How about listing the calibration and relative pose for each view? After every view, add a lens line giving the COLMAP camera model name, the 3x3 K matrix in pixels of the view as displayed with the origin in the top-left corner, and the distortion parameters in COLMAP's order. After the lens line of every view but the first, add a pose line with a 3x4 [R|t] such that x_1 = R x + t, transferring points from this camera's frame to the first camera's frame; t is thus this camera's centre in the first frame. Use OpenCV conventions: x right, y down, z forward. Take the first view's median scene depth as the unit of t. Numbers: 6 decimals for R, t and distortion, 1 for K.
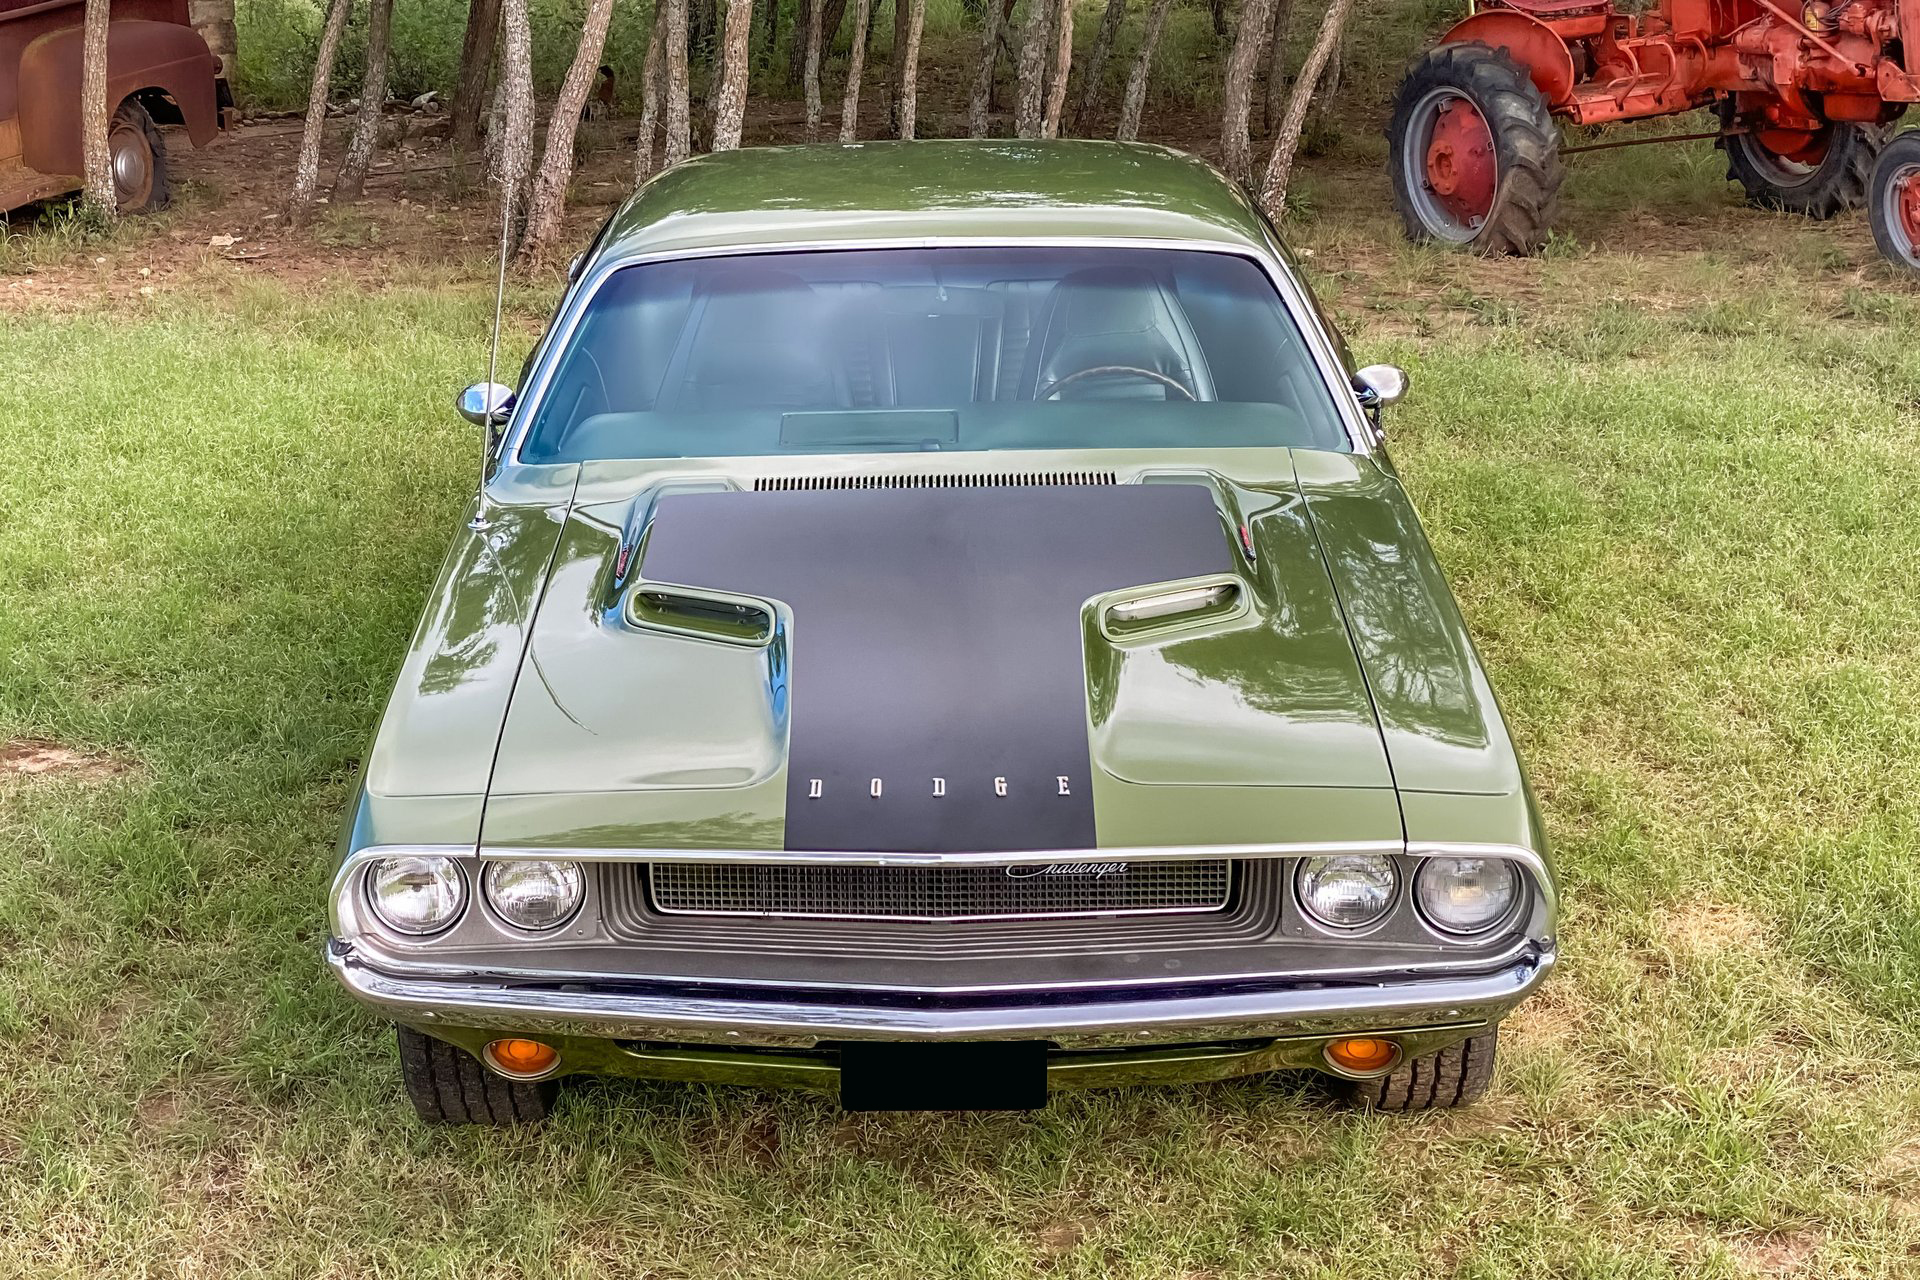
lens RADIAL K [[3366.8, 0, 960.0], [0, 3366.8, 640.0], [0, 0, 1]] dist [0.080014, -0.091034]
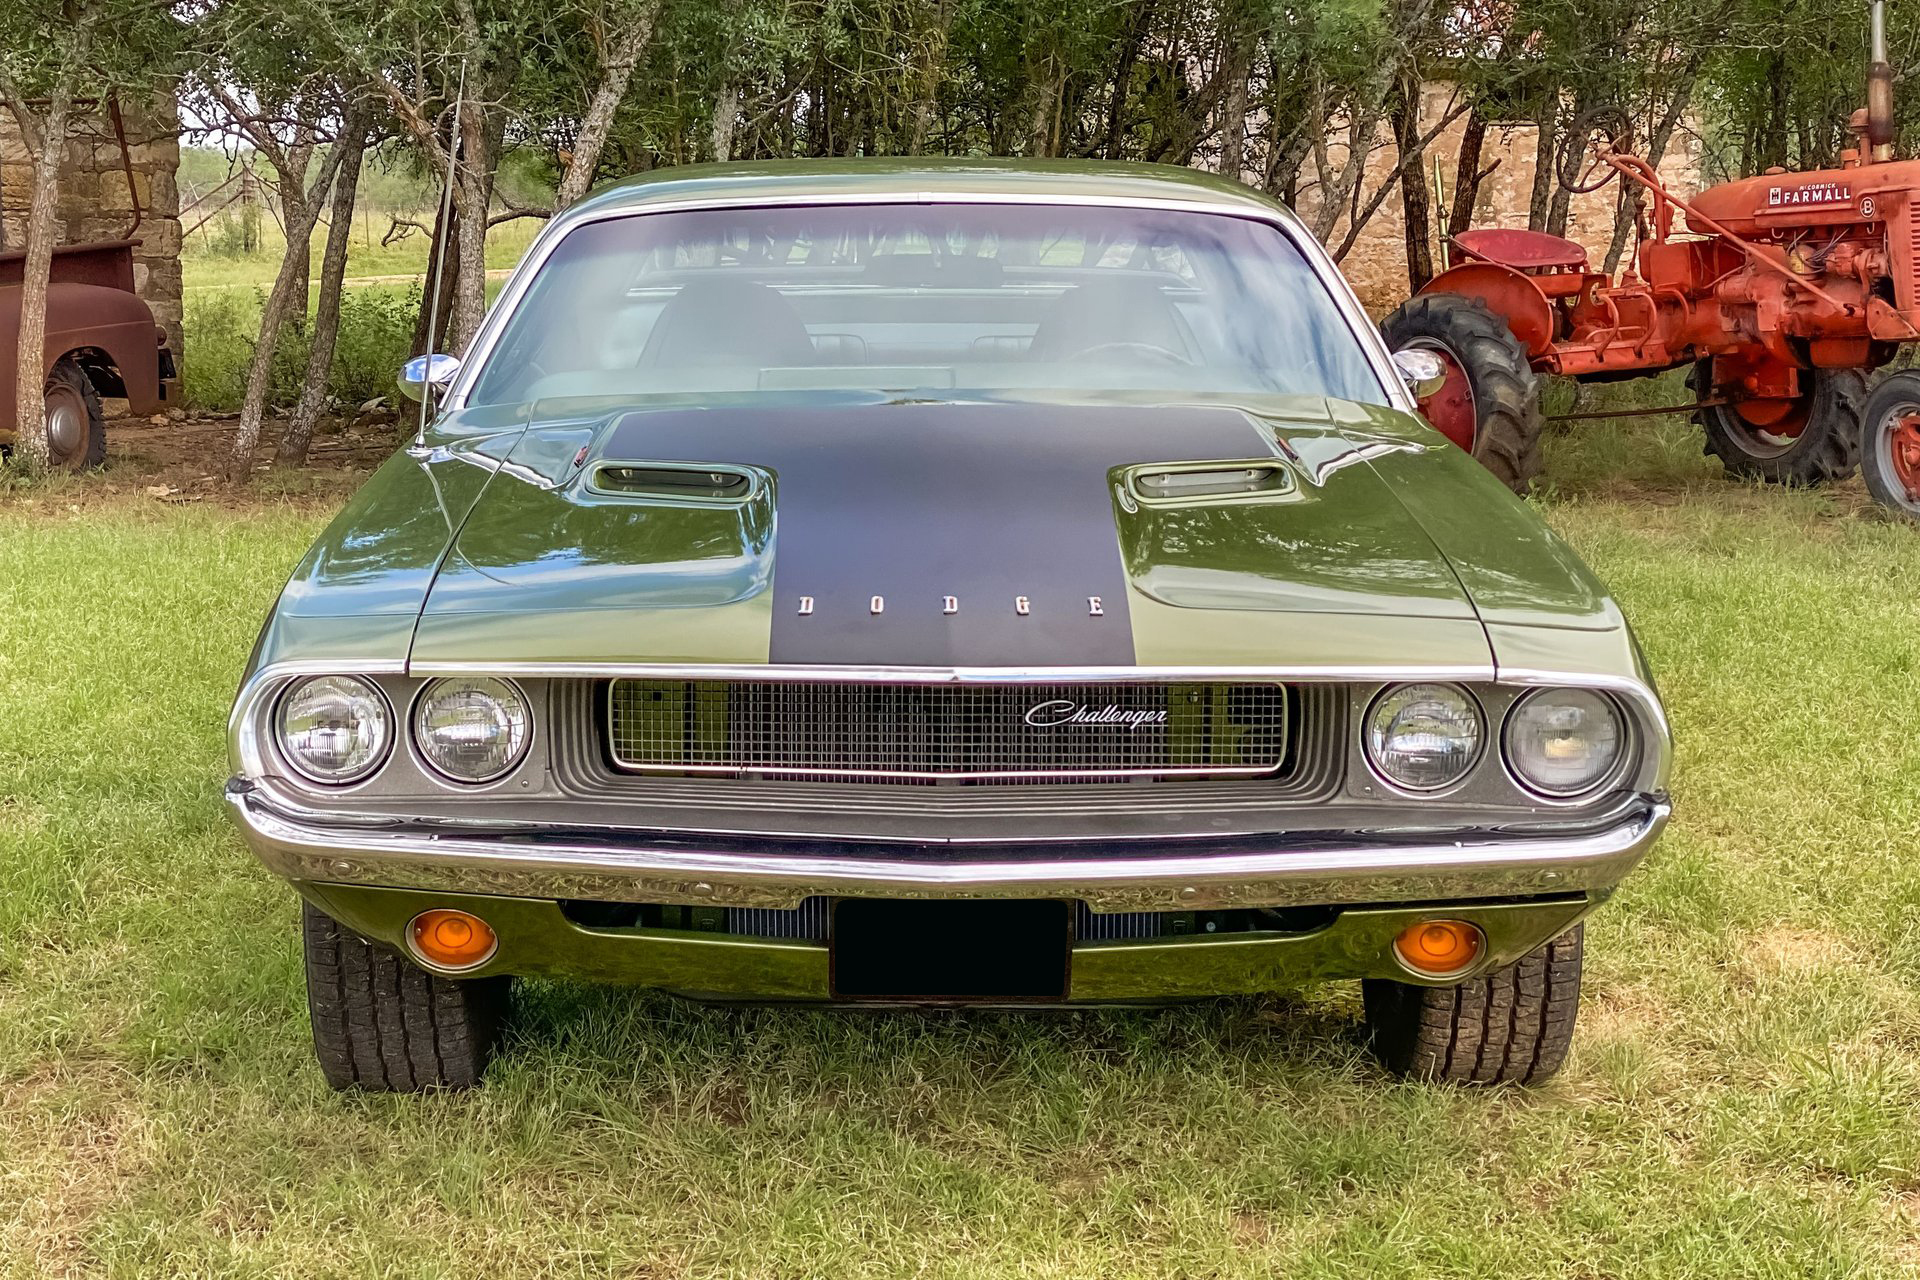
lens RADIAL K [[3355.2, 0, 971.0], [0, 3355.2, 645.9], [0, 0, 1]] dist [0.072857, 0.153921]
pose [[0.999688, 0.013377, 0.021094, -0.006498], [-0.010523, 0.991453, -0.130041, 0.056899], [-0.022653, 0.129778, 0.991284, 0.053685]]
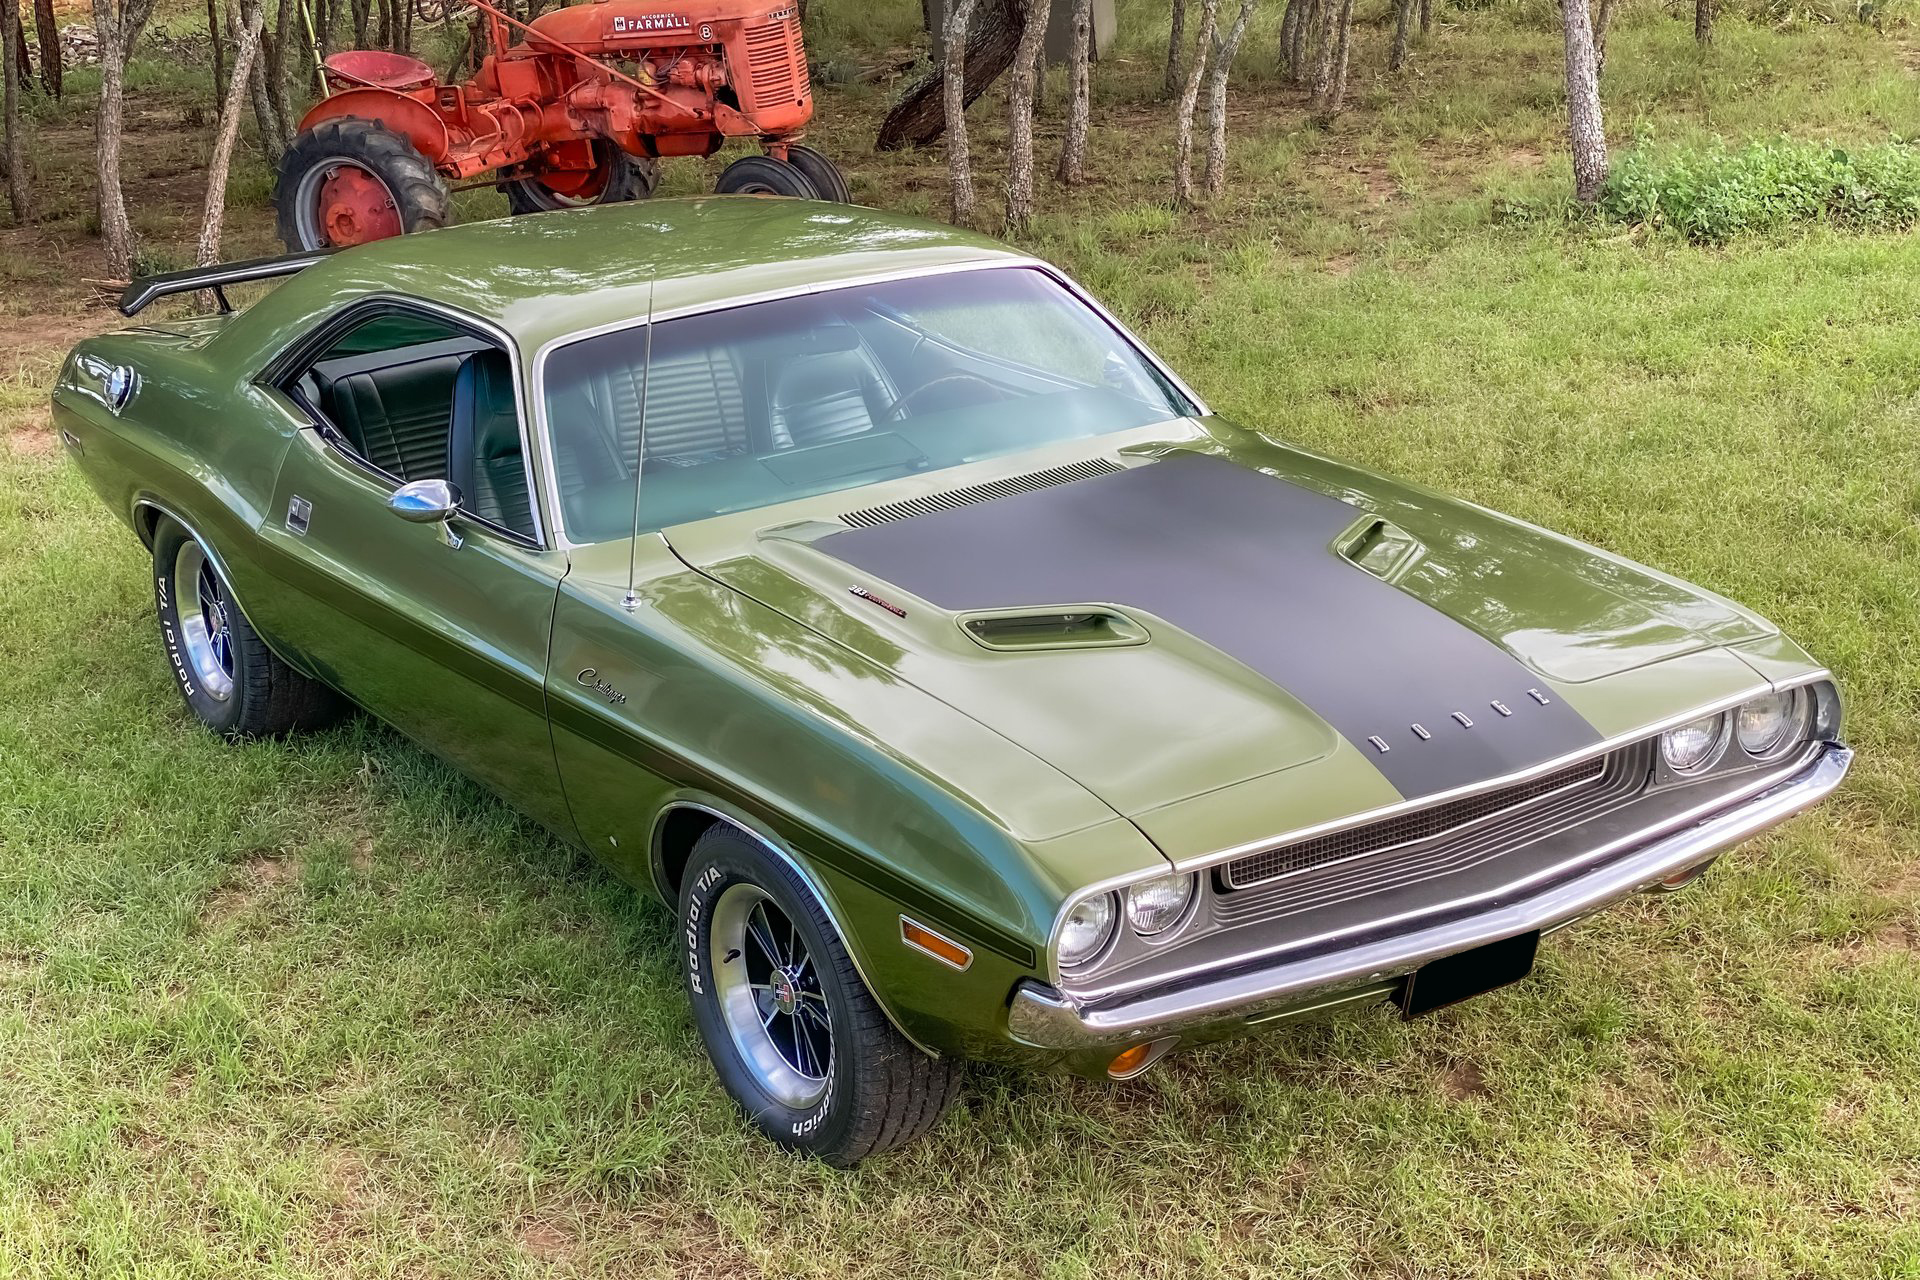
lens RADIAL K [[2657.7, 0, 960.0], [0, 2657.7, 640.0], [0, 0, 1]] dist [0.143649, -0.001886]
pose [[0.829244, -0.190488, 0.525423, -0.213630], [0.181887, 0.980926, 0.068567, -0.026316], [-0.528462, 0.038709, 0.848074, 0.110933]]
